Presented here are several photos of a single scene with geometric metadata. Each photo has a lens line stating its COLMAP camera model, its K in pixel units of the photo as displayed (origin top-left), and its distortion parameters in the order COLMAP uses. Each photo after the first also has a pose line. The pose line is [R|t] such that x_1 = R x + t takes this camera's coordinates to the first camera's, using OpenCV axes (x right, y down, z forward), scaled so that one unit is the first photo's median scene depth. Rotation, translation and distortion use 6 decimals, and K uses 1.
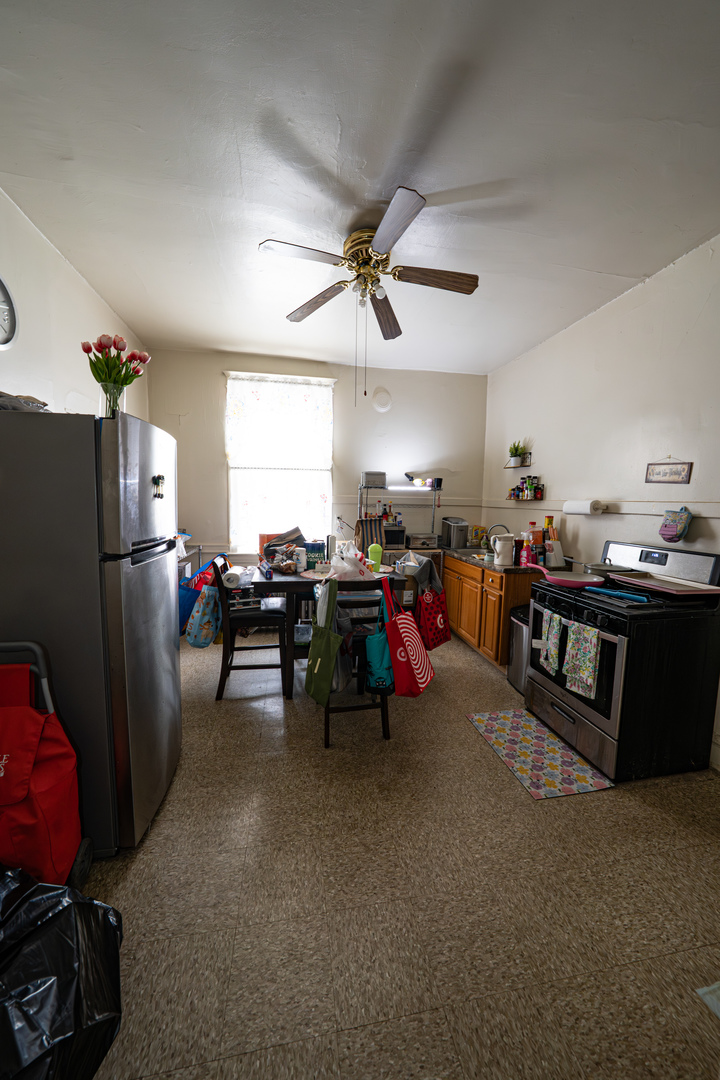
lens RADIAL K [[381.5, 0, 359.7], [0, 381.5, 538.6], [0, 0, 1]] dist [-0.020017, 0.003160]
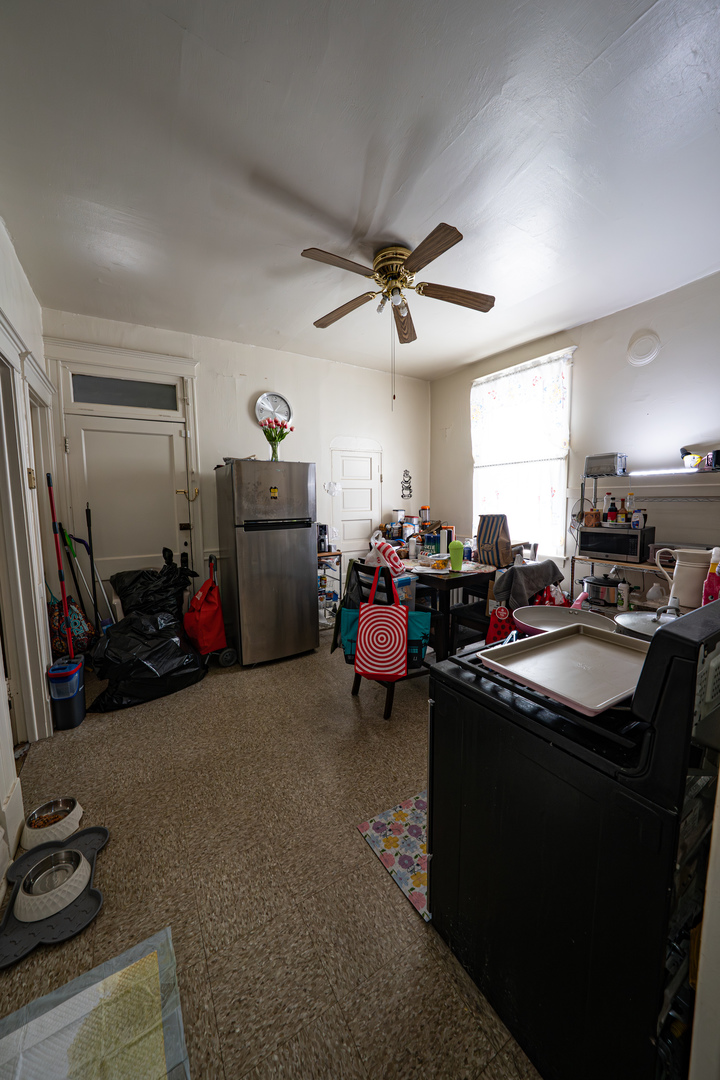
lens RADIAL K [[381.5, 0, 360.7], [0, 381.5, 537.0], [0, 0, 1]] dist [-0.020017, 0.003160]
pose [[0.347126, 0.076471, -0.934696, 0.602451], [-0.059718, 0.996450, 0.059345, -0.030428], [0.935915, 0.035218, 0.350460, 0.314299]]
